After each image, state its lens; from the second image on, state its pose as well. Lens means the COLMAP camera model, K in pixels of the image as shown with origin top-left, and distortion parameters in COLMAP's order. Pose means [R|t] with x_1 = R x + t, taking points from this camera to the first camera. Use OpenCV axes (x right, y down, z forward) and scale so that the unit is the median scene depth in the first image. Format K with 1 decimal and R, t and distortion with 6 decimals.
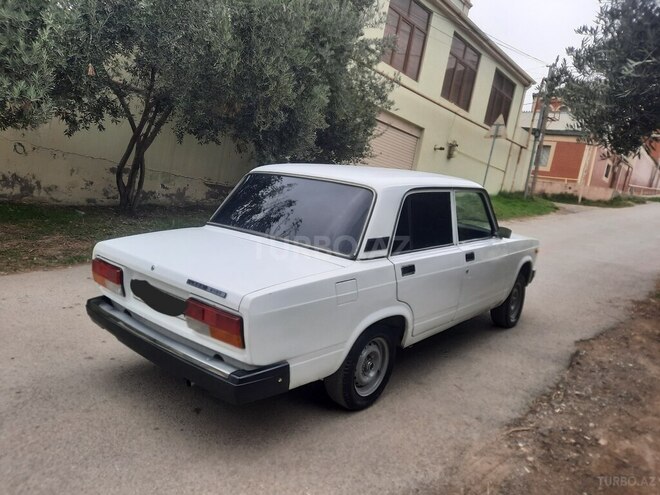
lens RADIAL K [[509.5, 0, 340.2], [0, 509.5, 247.6], [0, 0, 1]] dist [0.041539, -0.001670]
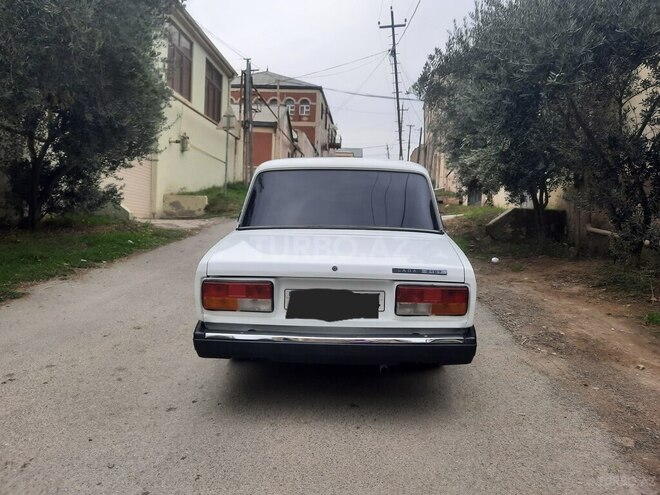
lens RADIAL K [[552.3, 0, 339.1], [0, 552.3, 248.5], [0, 0, 1]] dist [0.036469, -0.001759]
pose [[0.758588, -0.156669, 0.632455, -0.239980], [0.155444, 0.986150, 0.057840, -0.013530], [-0.632757, 0.054435, 0.772434, 0.042287]]
